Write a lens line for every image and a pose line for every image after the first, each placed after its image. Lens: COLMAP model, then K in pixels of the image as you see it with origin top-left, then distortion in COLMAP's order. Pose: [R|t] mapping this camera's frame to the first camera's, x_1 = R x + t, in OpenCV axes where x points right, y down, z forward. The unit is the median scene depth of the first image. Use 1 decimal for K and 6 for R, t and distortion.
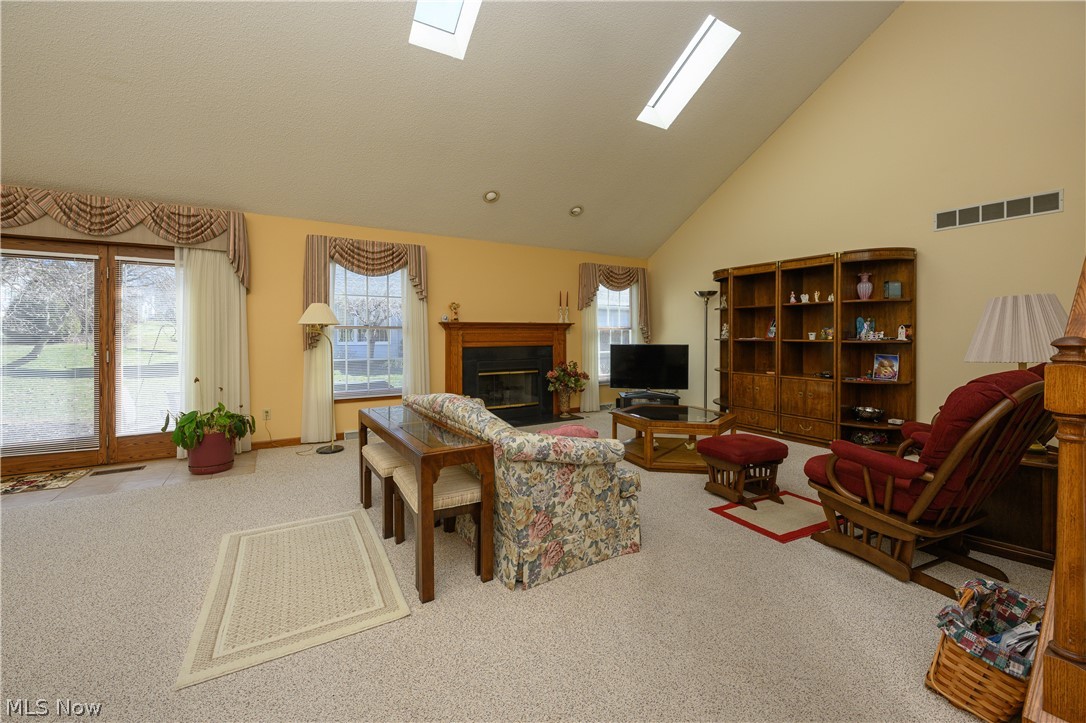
lens RADIAL K [[431.9, 0, 524.4], [0, 431.9, 339.5], [0, 0, 1]] dist [-0.000880, -0.000506]
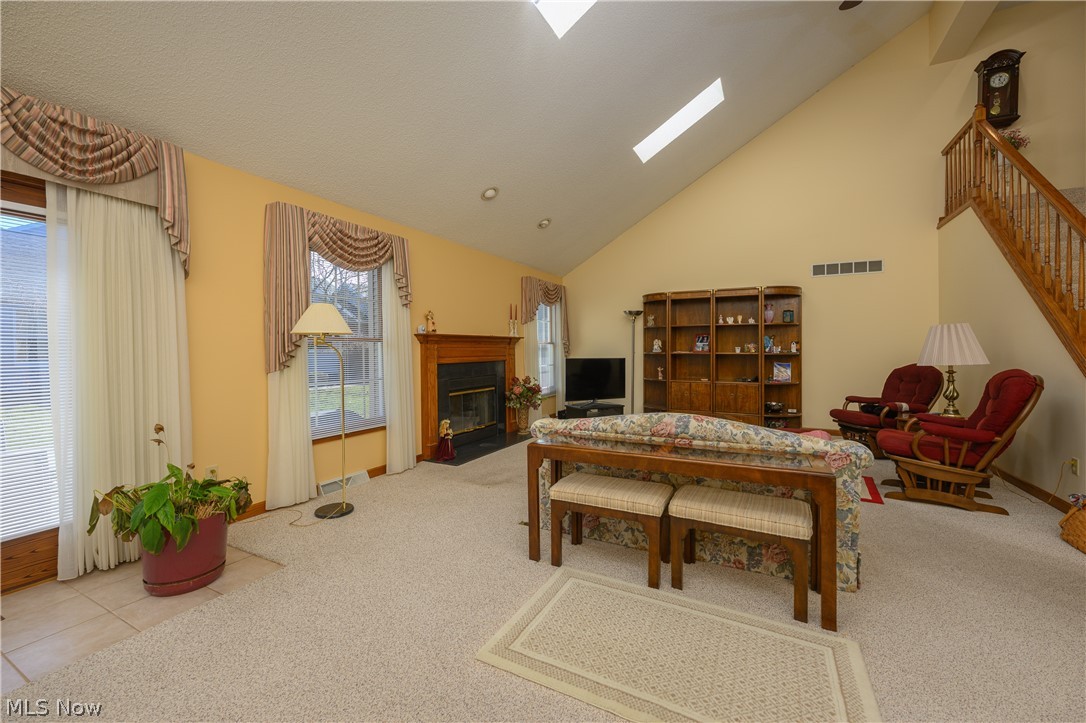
lens RADIAL K [[431.9, 0, 526.5], [0, 431.9, 354.8], [0, 0, 1]] dist [-0.000880, -0.000506]
pose [[0.854451, -0.007705, 0.519475, -0.558264], [0.007018, 0.999970, 0.003289, -0.001530], [-0.519485, 0.000835, 0.854479, 0.233528]]
